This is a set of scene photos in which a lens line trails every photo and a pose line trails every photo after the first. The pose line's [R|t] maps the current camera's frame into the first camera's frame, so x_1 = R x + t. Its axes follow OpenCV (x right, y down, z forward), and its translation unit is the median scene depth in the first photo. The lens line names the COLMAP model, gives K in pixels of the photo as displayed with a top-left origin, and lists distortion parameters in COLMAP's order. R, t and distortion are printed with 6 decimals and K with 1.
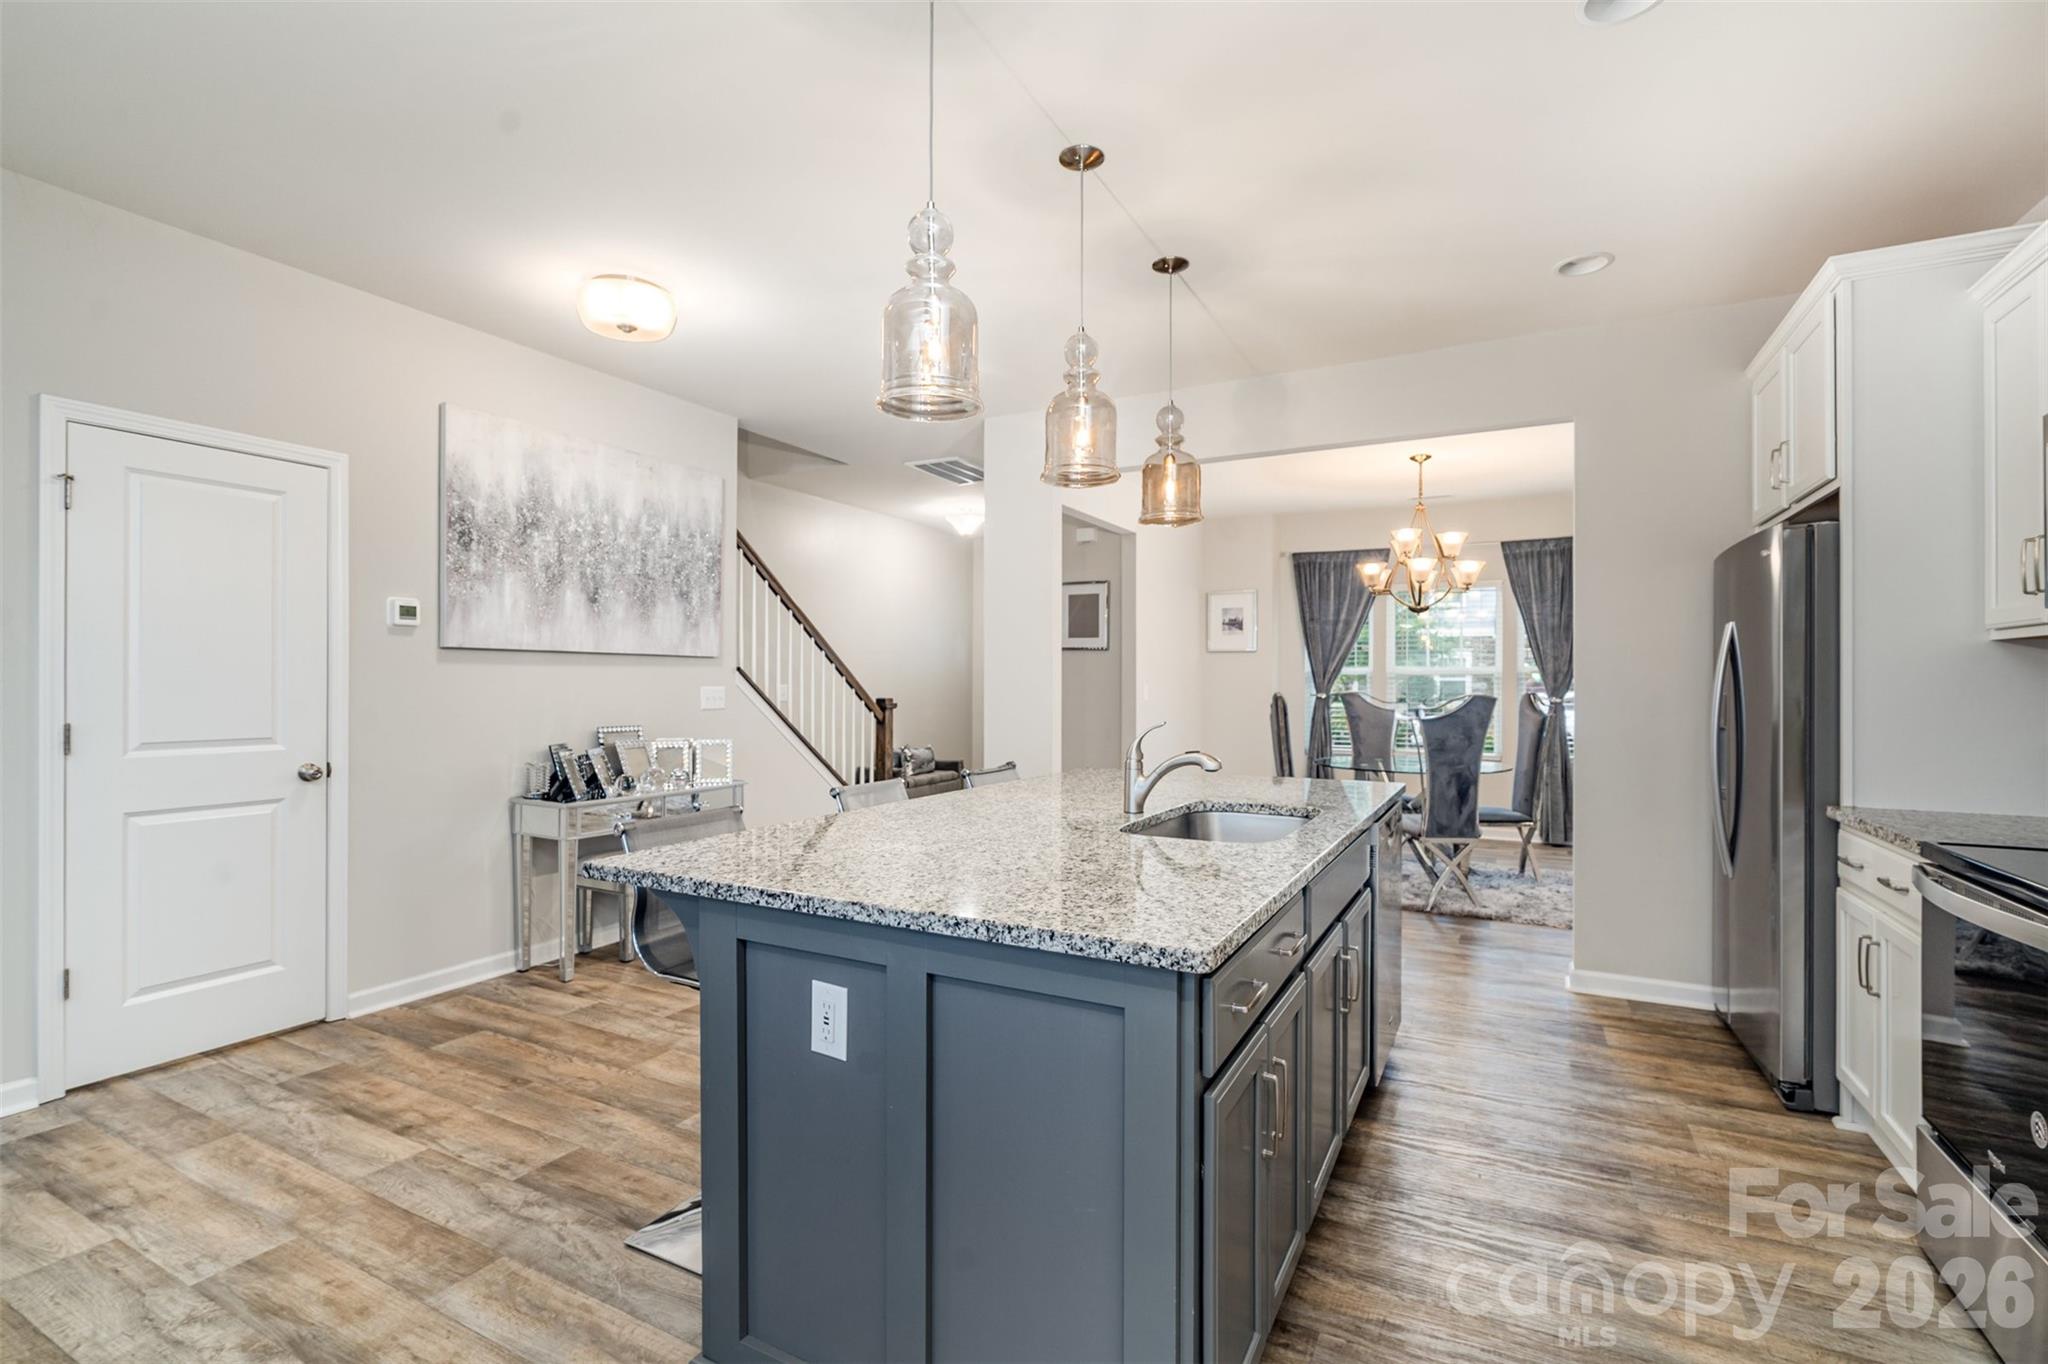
lens RADIAL K [[939.5, 0, 1012.1], [0, 939.5, 683.2], [0, 0, 1]] dist [-0.000521, 0.001424]
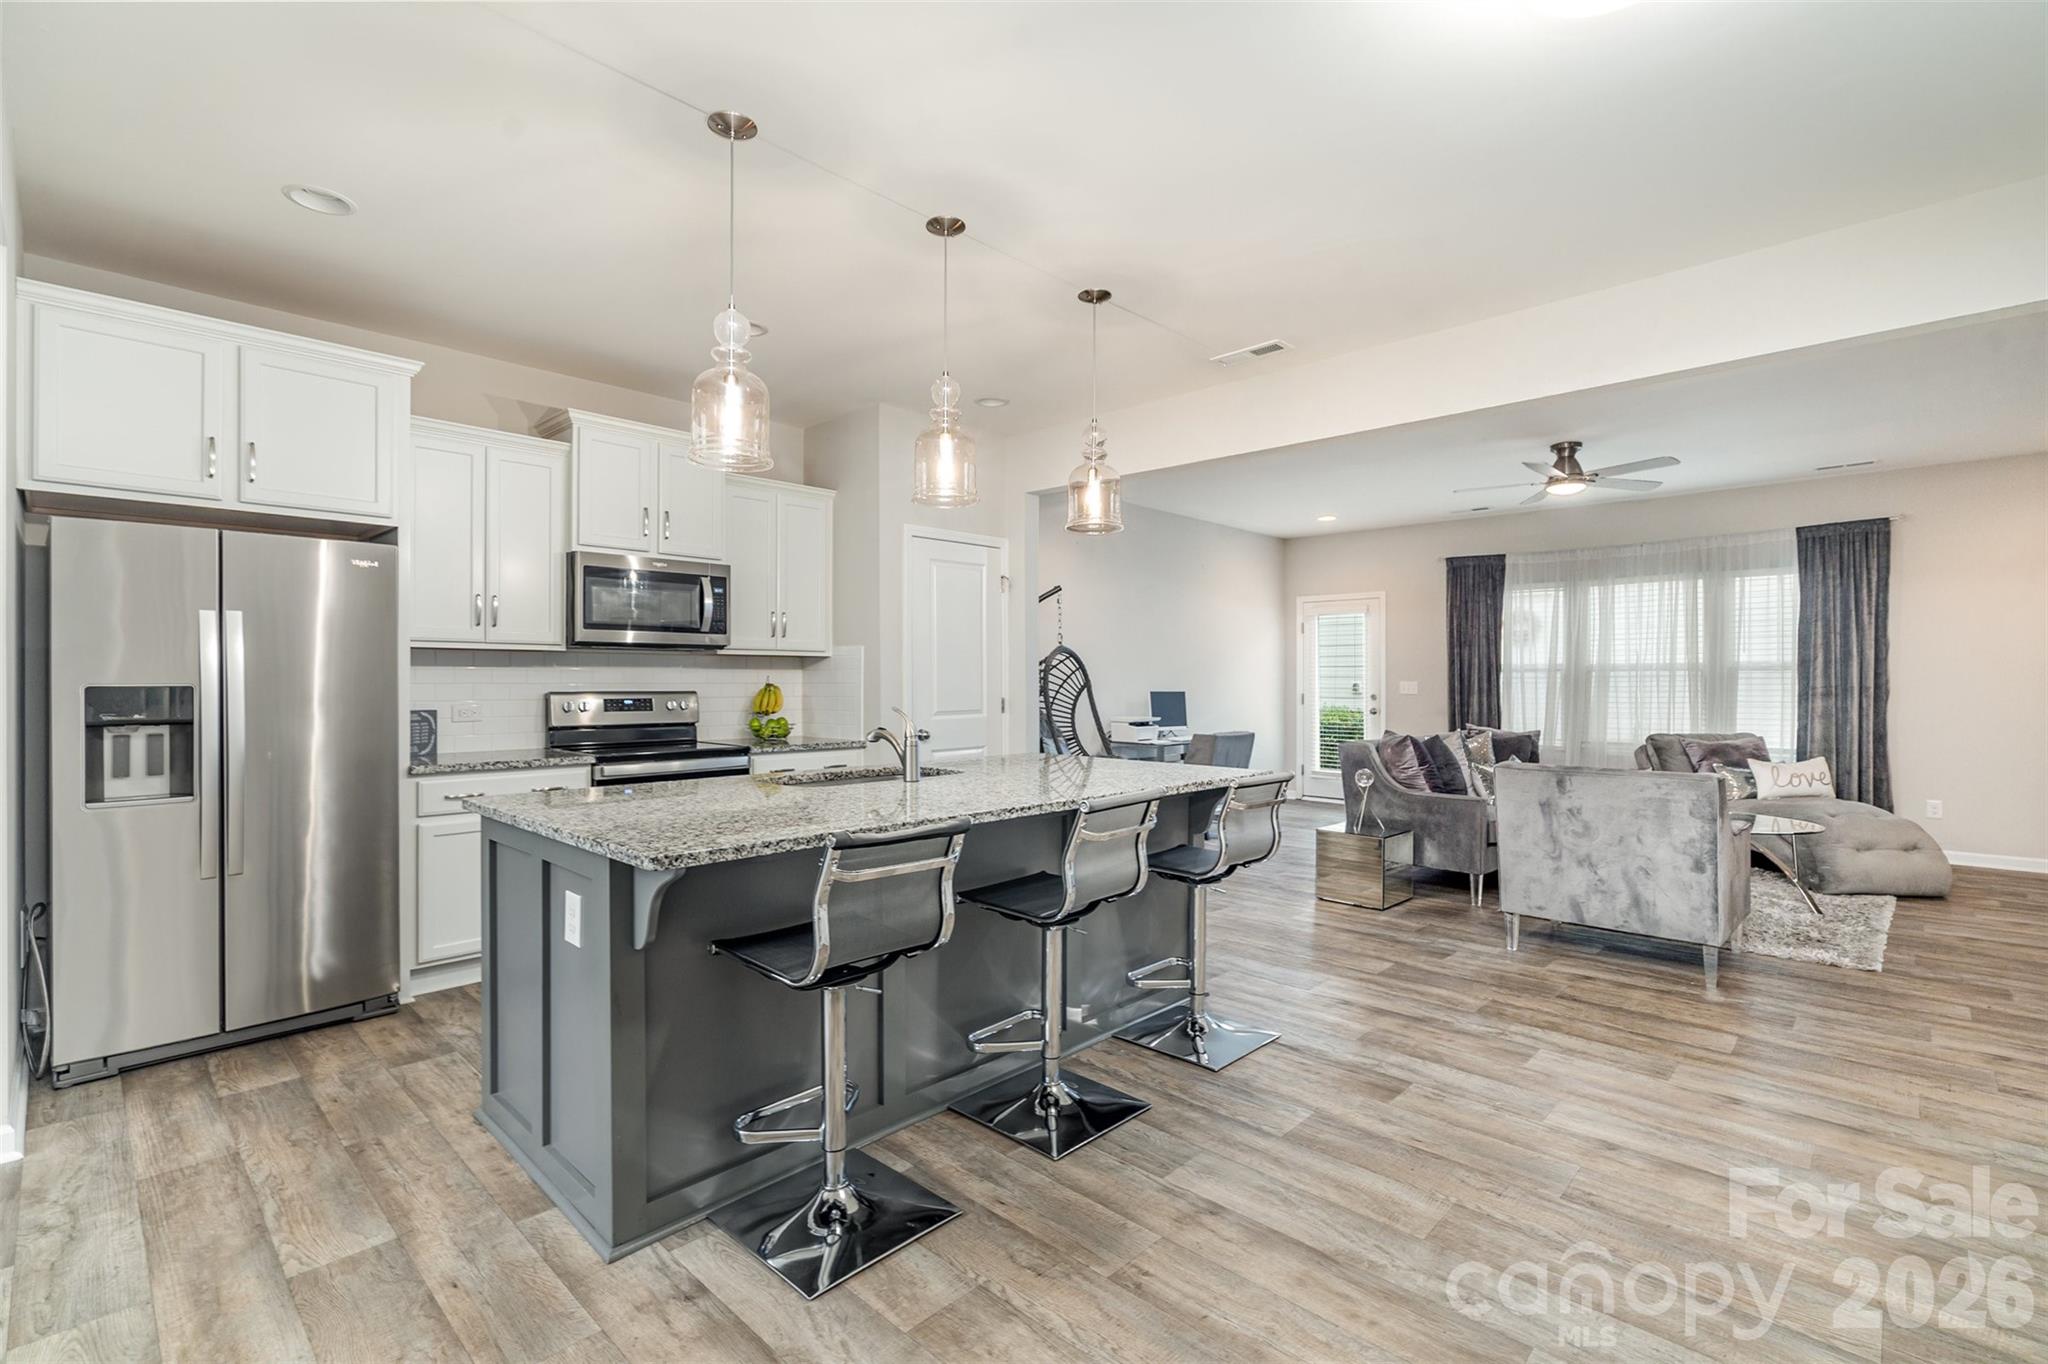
lens RADIAL K [[939.5, 0, 1009.0], [0, 939.5, 676.7], [0, 0, 1]] dist [-0.000521, 0.001424]
pose [[-0.961709, -0.003256, 0.274054, -0.354877], [-0.004730, 0.999978, -0.004718, 0.006384], [-0.274033, -0.005833, -0.961703, 2.311626]]
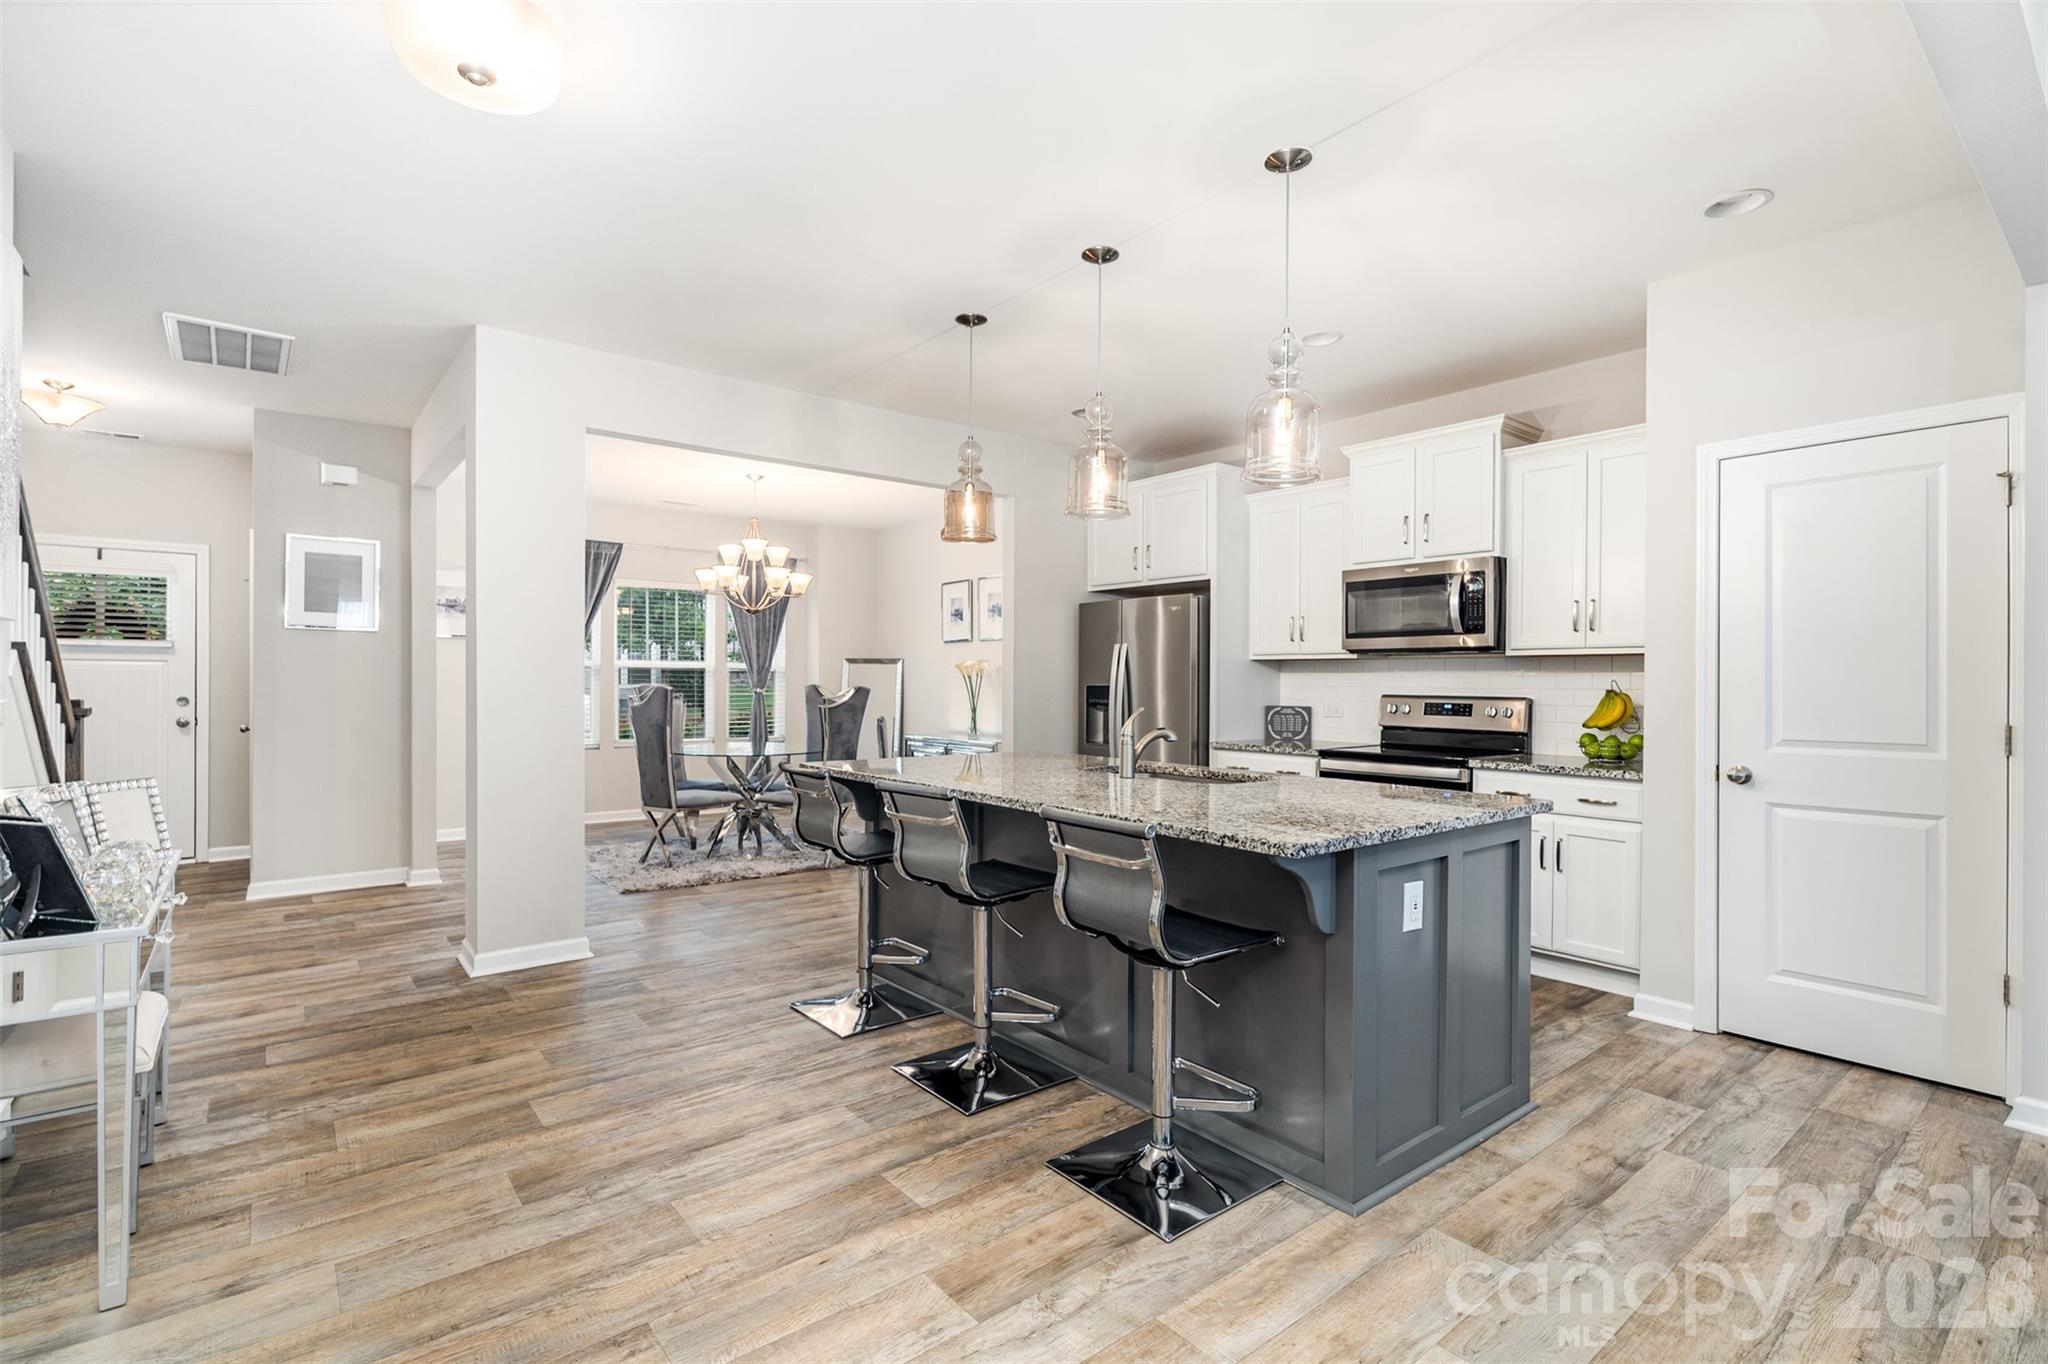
lens RADIAL K [[939.5, 0, 1030.6], [0, 939.5, 681.2], [0, 0, 1]] dist [-0.000521, 0.001424]
pose [[0.386021, -0.001584, 0.922488, -1.218746], [-0.005921, 0.999974, 0.004195, -0.002799], [-0.922471, -0.007081, 0.386002, 0.660918]]
